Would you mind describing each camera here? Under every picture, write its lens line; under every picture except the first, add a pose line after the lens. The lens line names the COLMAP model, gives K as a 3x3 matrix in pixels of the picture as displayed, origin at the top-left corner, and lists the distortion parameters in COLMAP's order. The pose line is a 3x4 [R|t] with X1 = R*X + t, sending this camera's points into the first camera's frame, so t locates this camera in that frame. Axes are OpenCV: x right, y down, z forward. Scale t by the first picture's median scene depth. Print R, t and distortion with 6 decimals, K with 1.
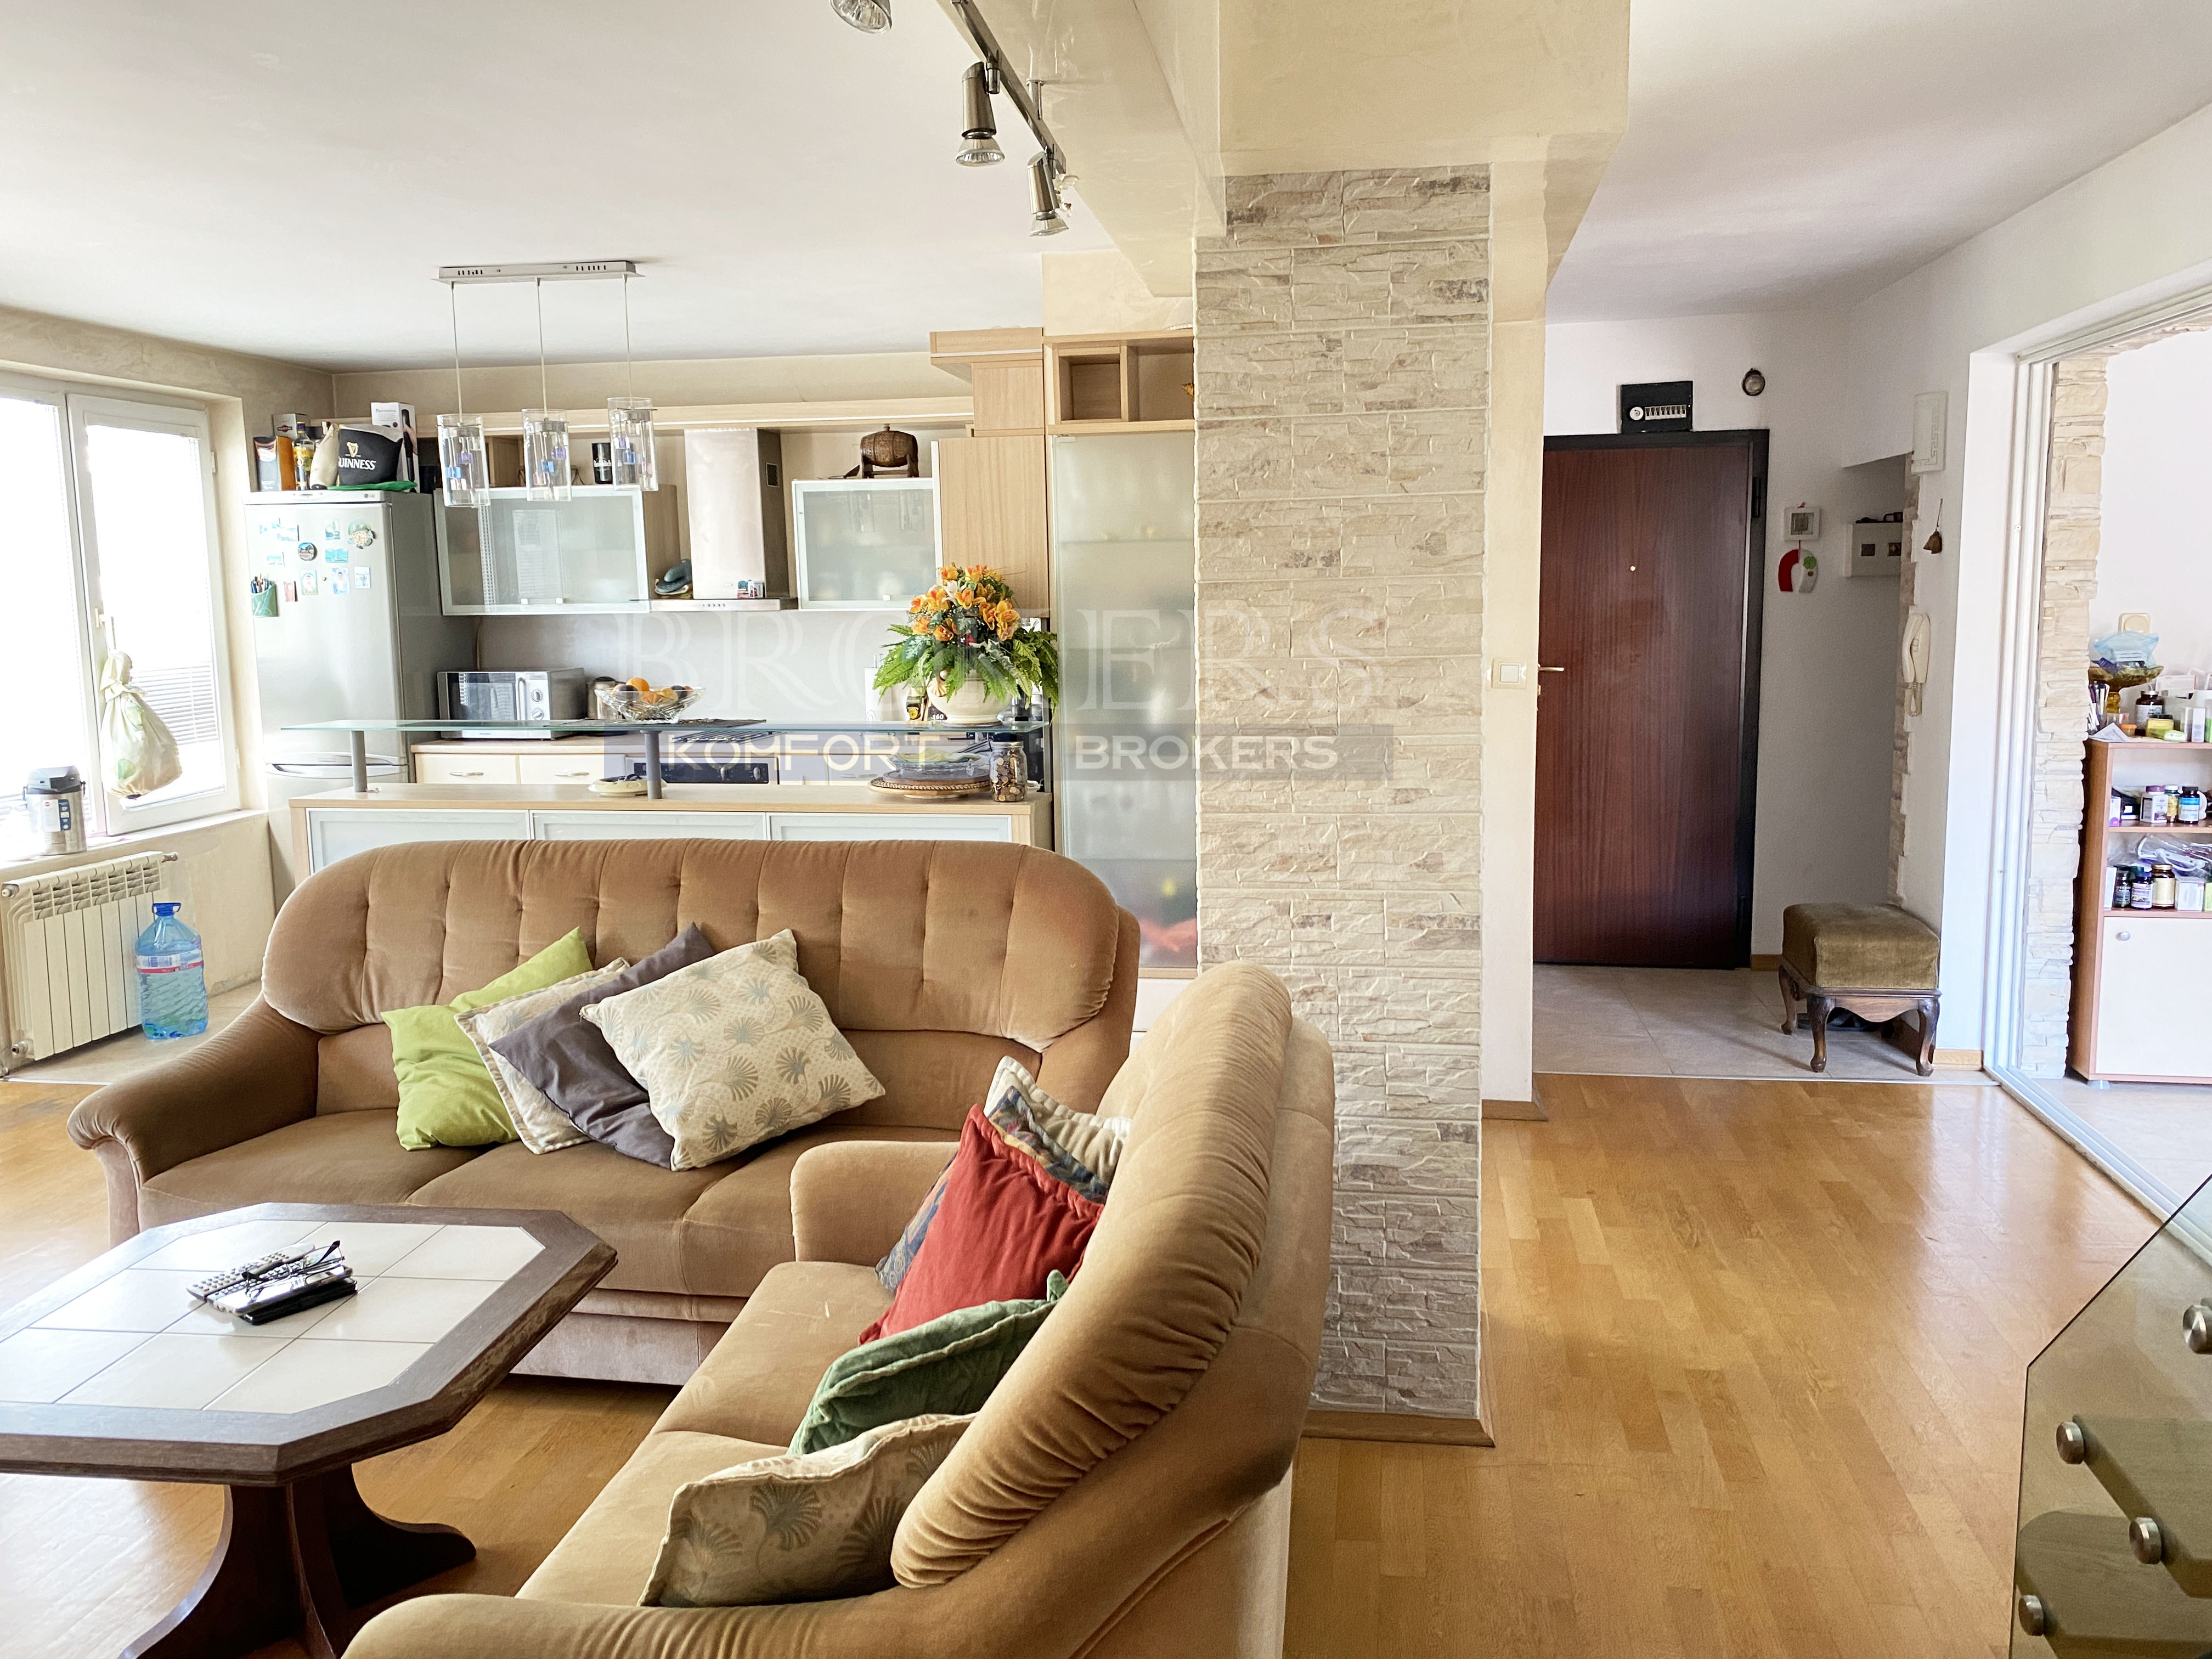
lens RADIAL K [[1695.5, 0, 1109.9], [0, 1695.5, 808.9], [0, 0, 1]] dist [0.021412, -0.020694]
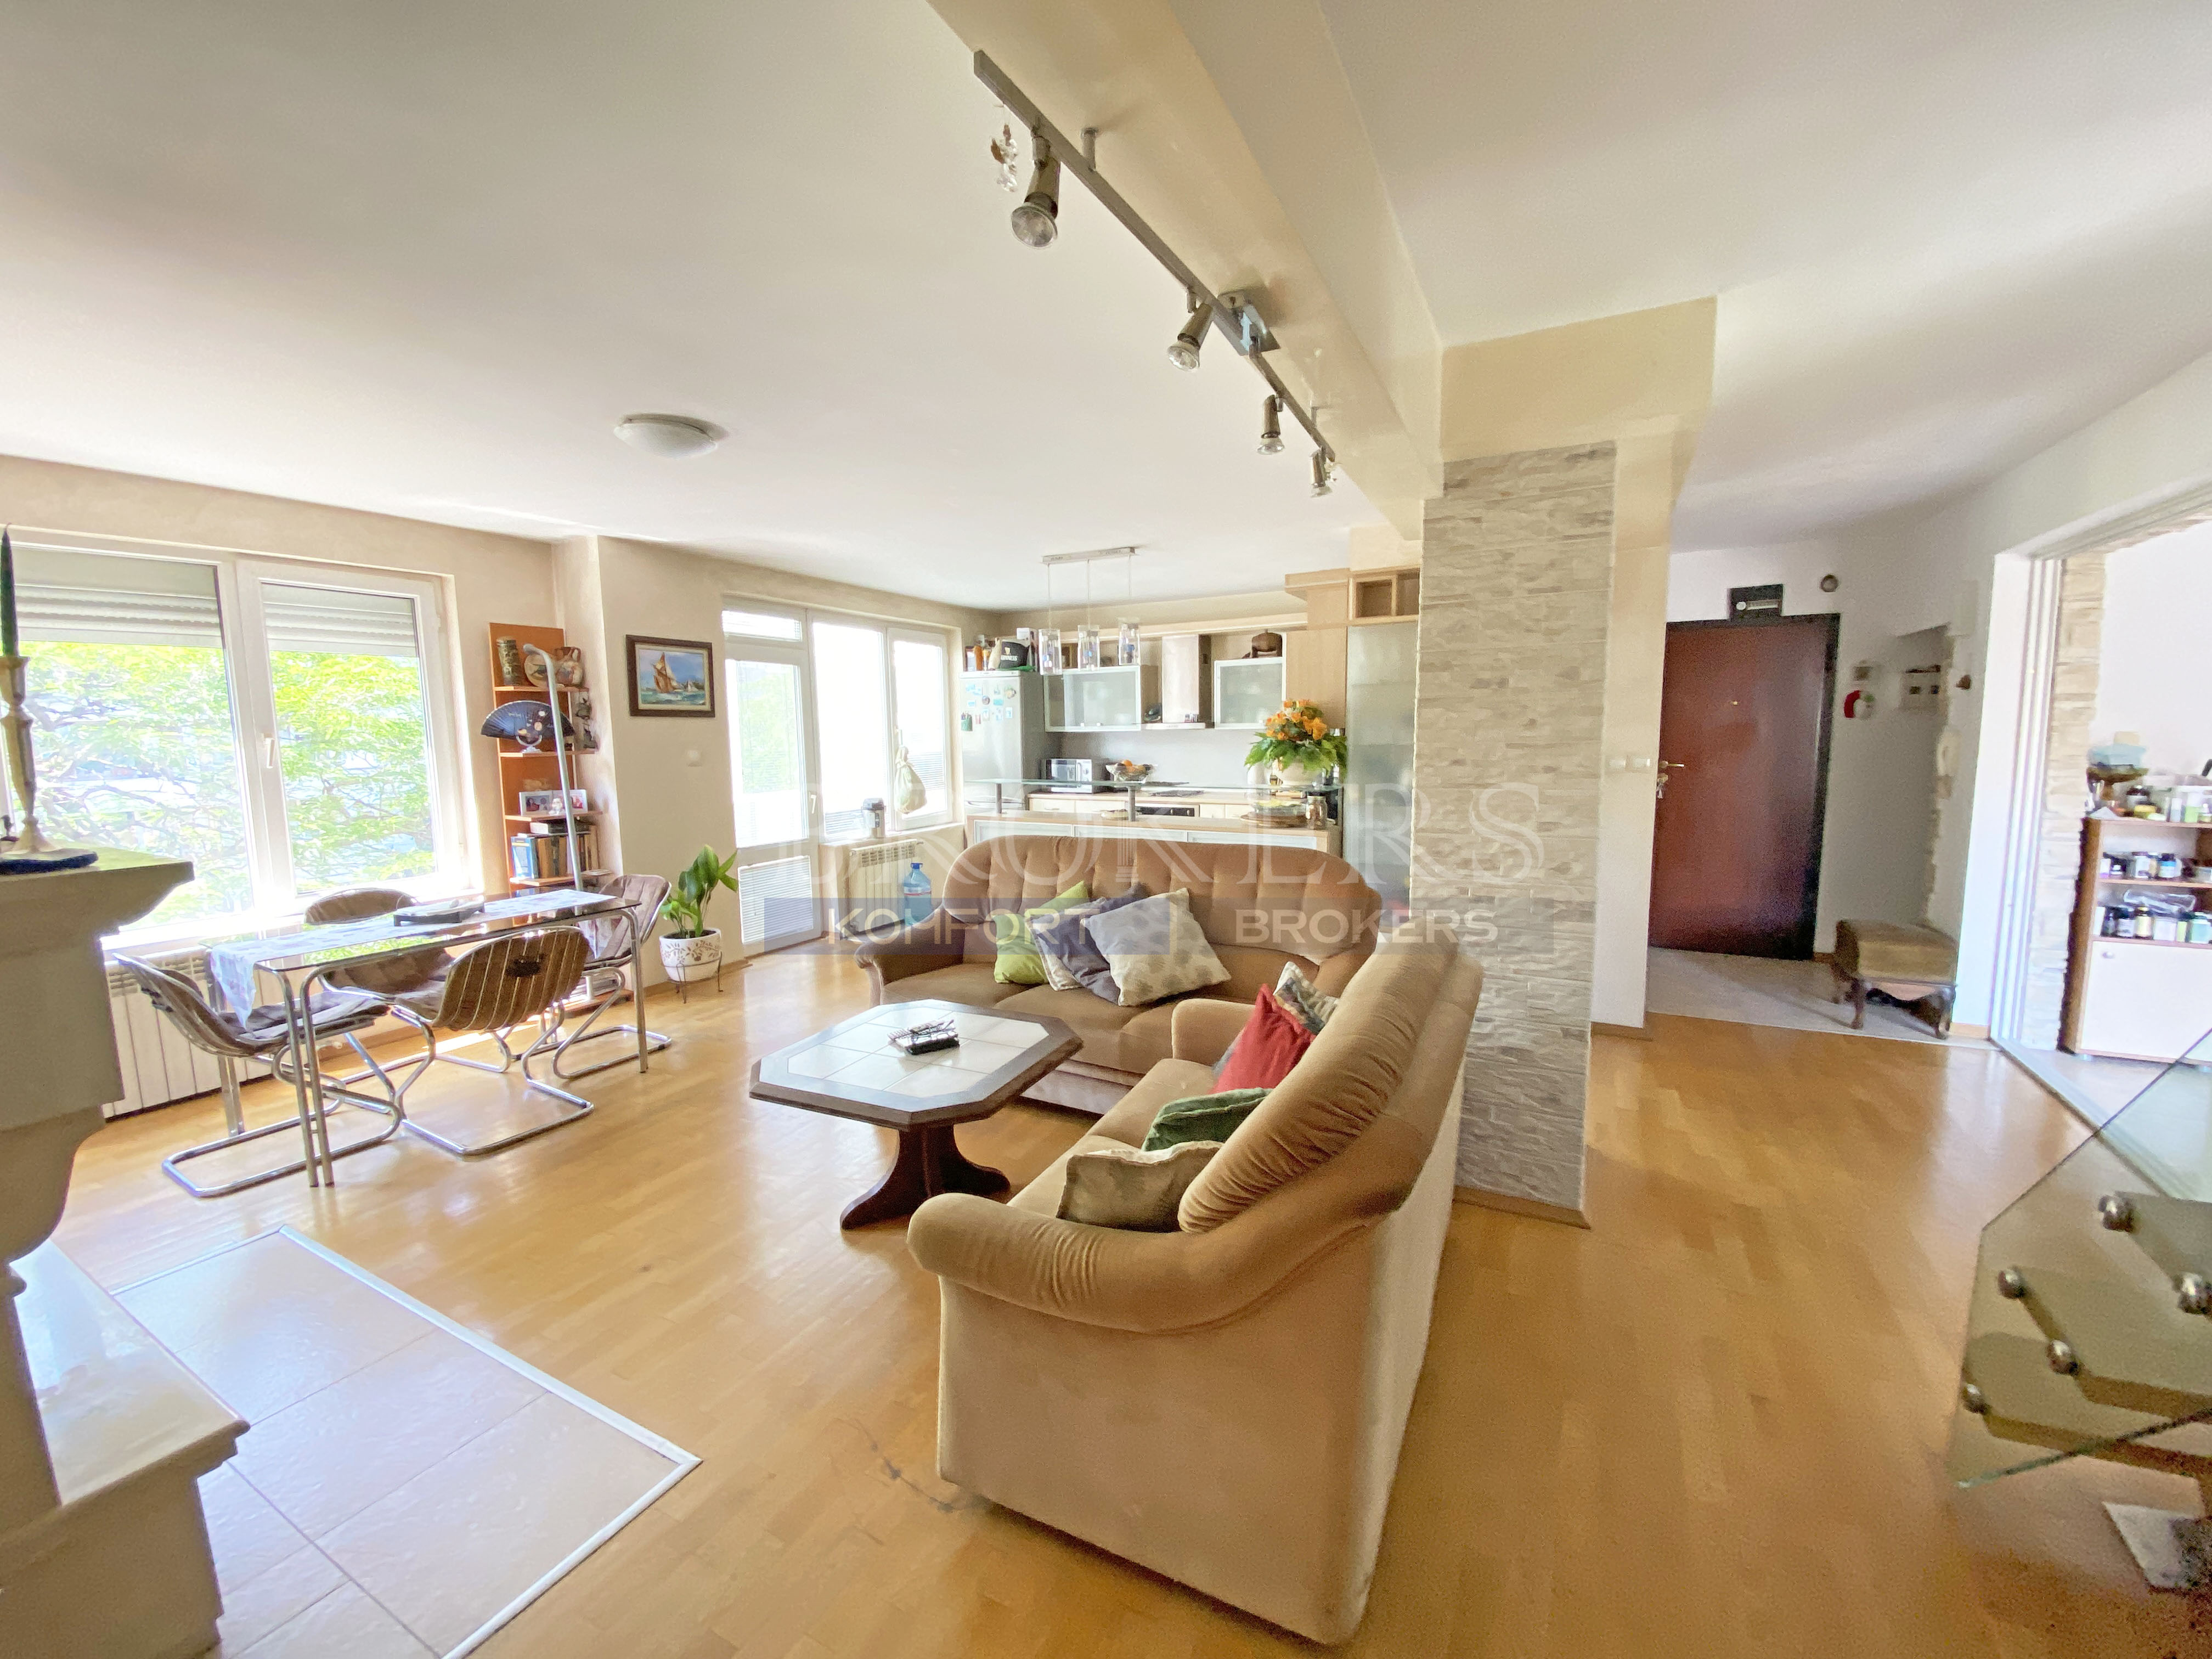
lens RADIAL K [[891.1, 0, 1092.2], [0, 891.1, 832.3], [0, 0, 1]] dist [0.006730, -0.014368]
pose [[0.942635, 0.040985, -0.331300, 0.027050], [-0.044865, 0.998985, -0.004067, 0.012549], [0.330797, 0.018697, 0.943517, 0.018539]]
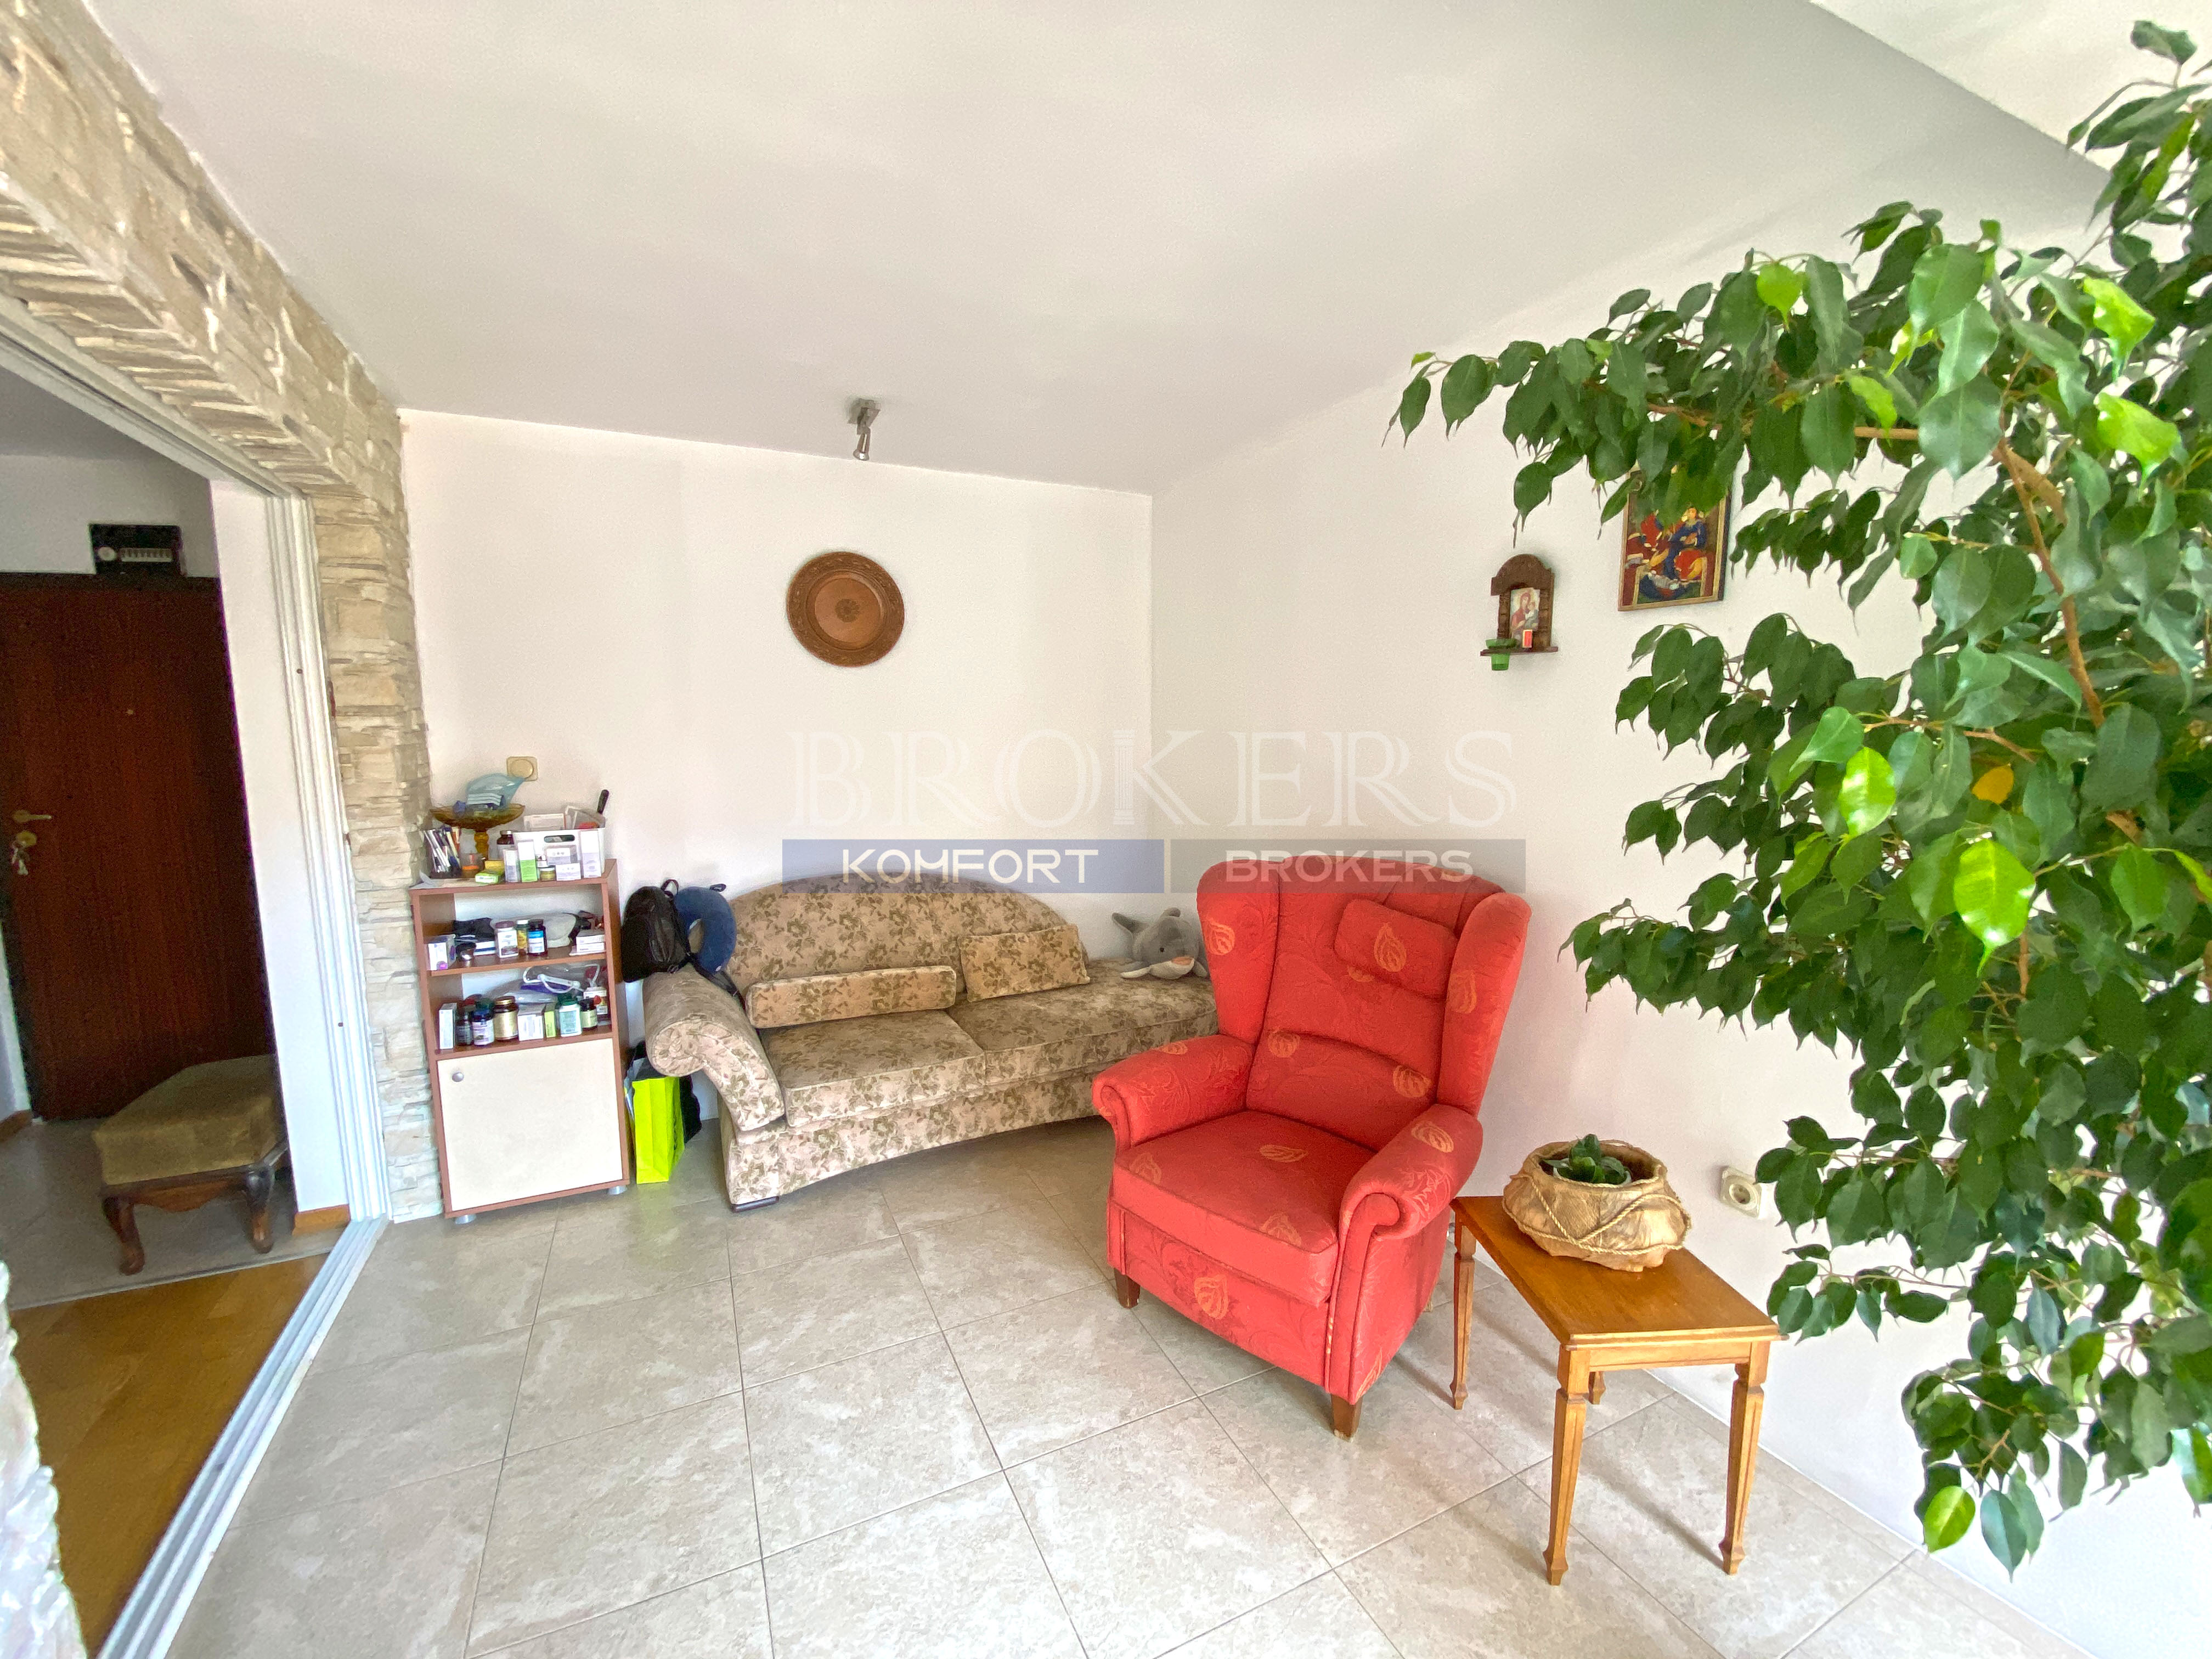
lens RADIAL K [[891.1, 0, 1092.8], [0, 891.1, 831.8], [0, 0, 1]] dist [0.006730, -0.014368]
pose [[0.816989, -0.056121, 0.573915, 0.596911], [0.066200, 0.997801, 0.003334, -0.046900], [-0.572840, 0.035270, 0.818908, 0.338676]]
